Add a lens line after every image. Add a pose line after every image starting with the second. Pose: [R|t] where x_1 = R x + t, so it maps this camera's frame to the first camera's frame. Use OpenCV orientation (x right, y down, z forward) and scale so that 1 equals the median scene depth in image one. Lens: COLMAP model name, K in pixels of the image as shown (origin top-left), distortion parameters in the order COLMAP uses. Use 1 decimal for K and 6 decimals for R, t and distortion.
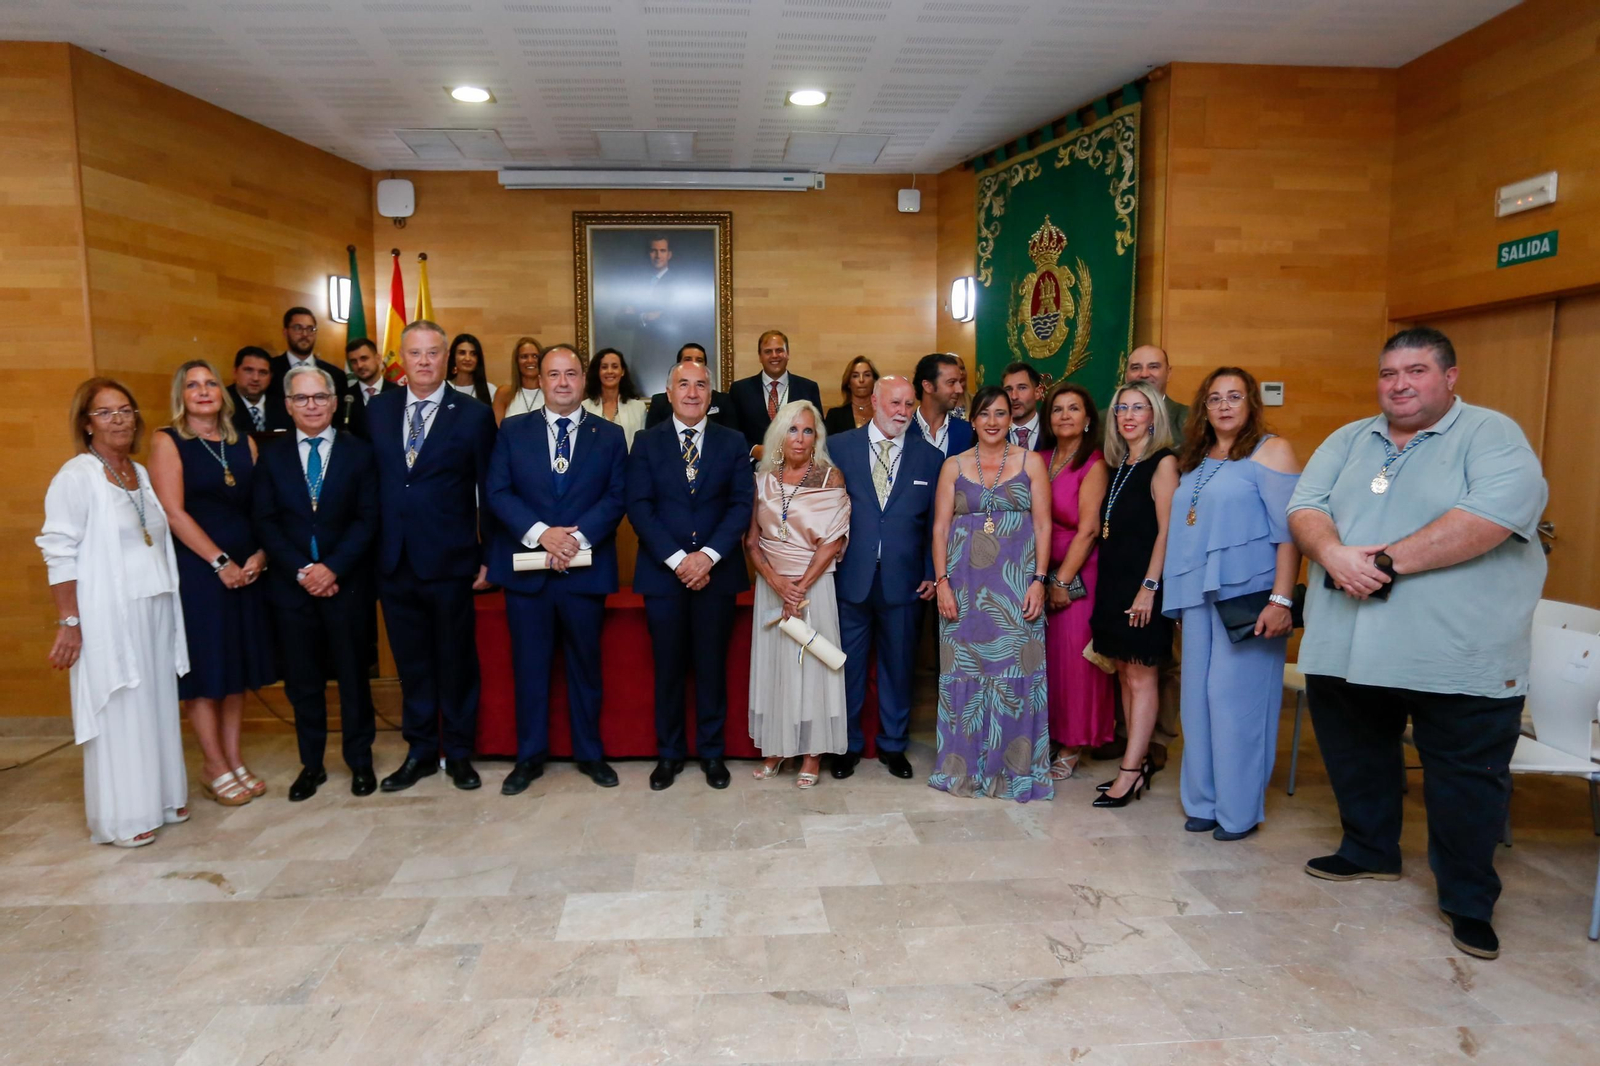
lens RADIAL K [[987.0, 0, 755.6], [0, 987.0, 546.9], [0, 0, 1]] dist [-0.055087, 0.046579]
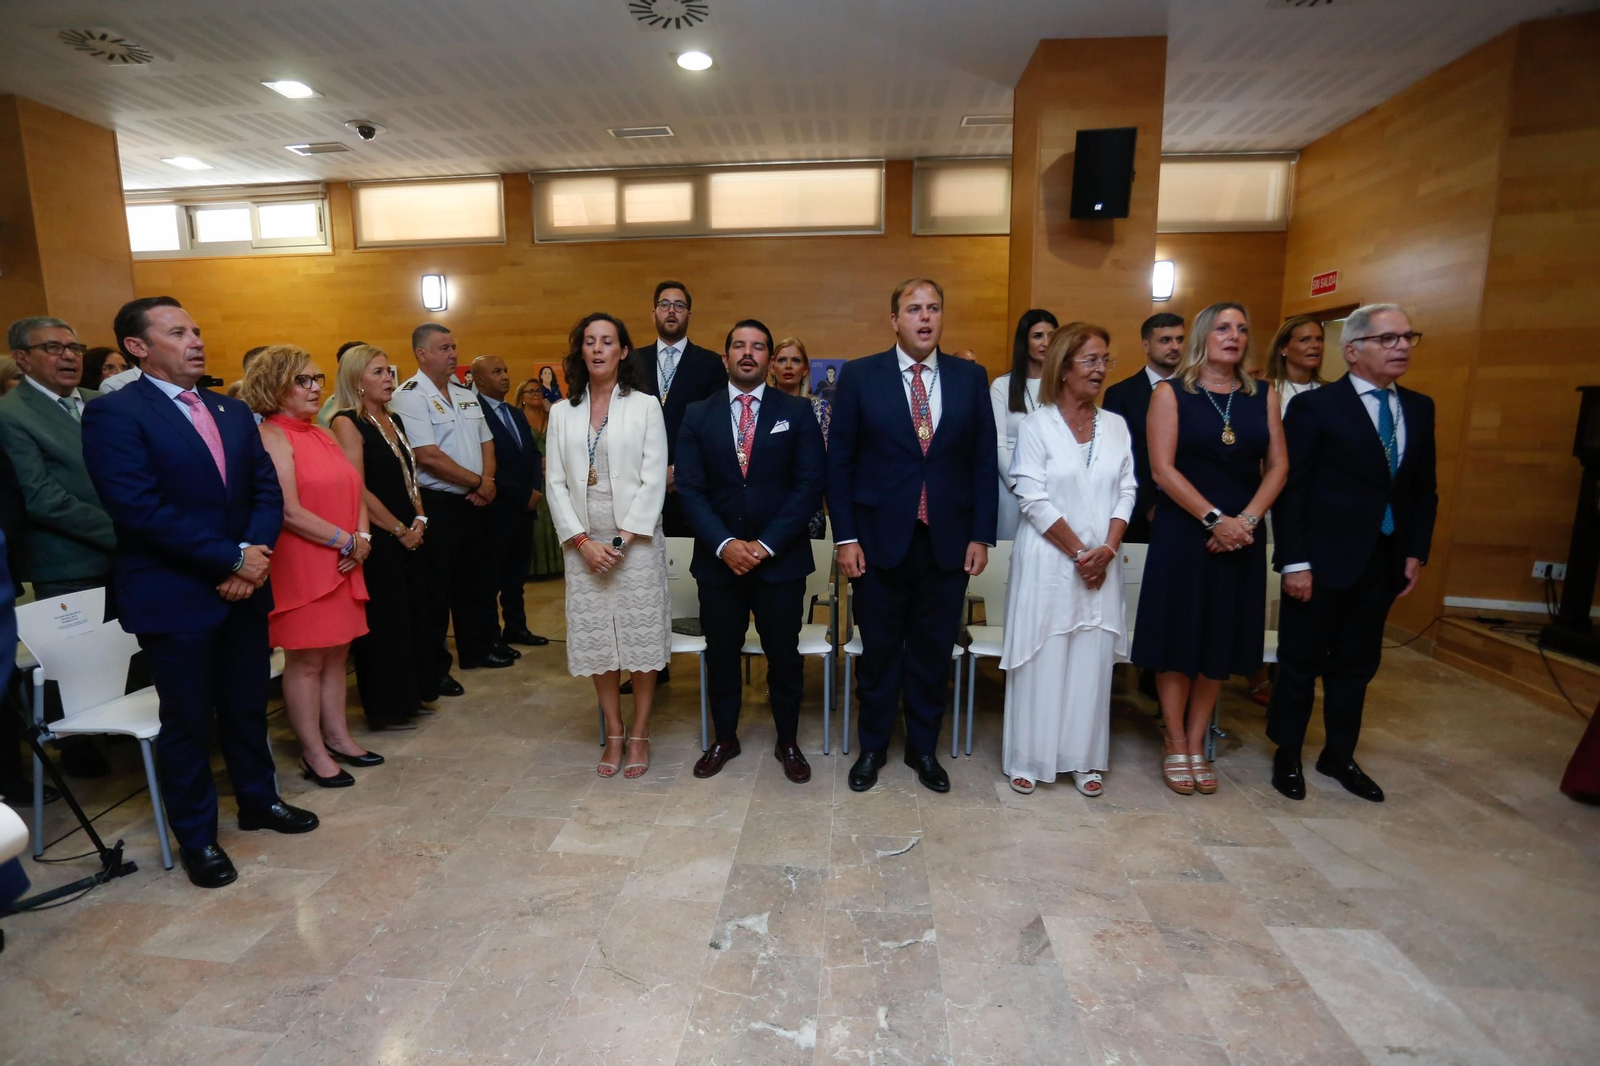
lens RADIAL K [[785.8, 0, 781.2], [0, 785.8, 538.6], [0, 0, 1]] dist [-0.068008, 0.027968]
pose [[-0.151479, 0.174218, -0.972986, 0.300925], [-0.100495, 0.976530, 0.190498, -0.034458], [0.983339, 0.126637, -0.130415, 0.338716]]
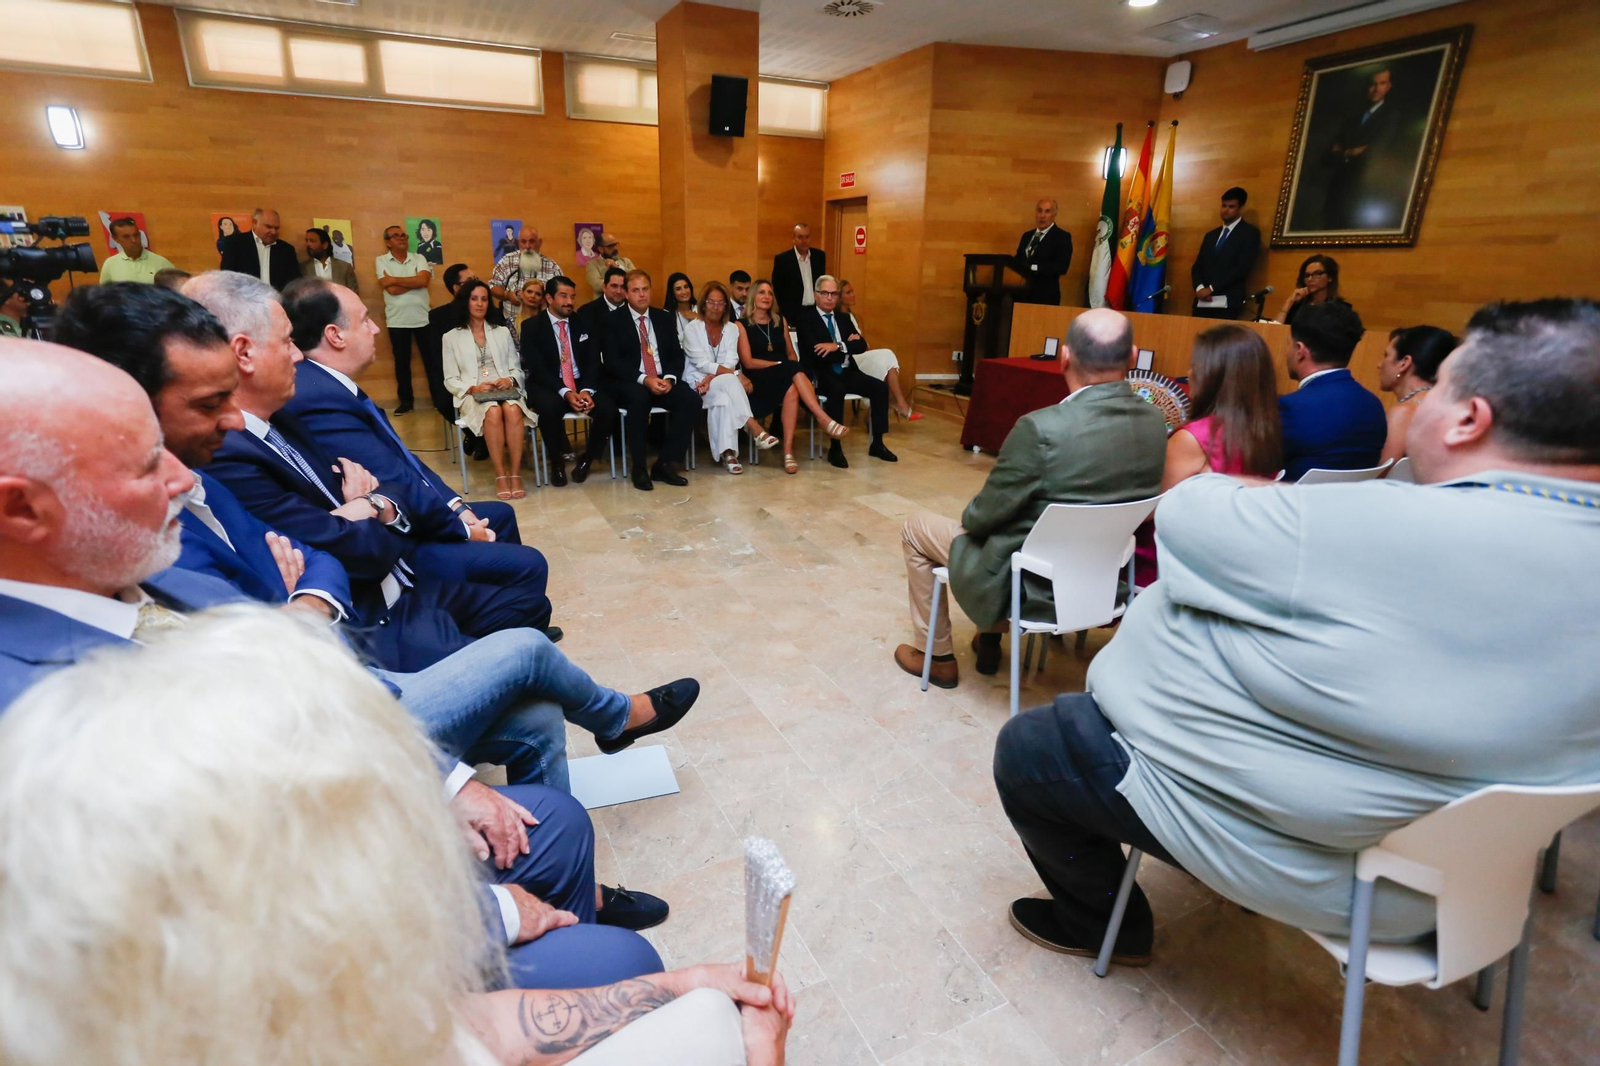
lens RADIAL K [[785.7, 0, 786.2], [0, 785.7, 545.8], [0, 0, 1]] dist [-0.060392, 0.028868]
pose [[0.382163, 0.324869, -0.865108, 0.740391], [-0.116275, 0.945632, 0.303743, -0.004489], [0.916751, -0.015488, 0.399160, 0.099843]]
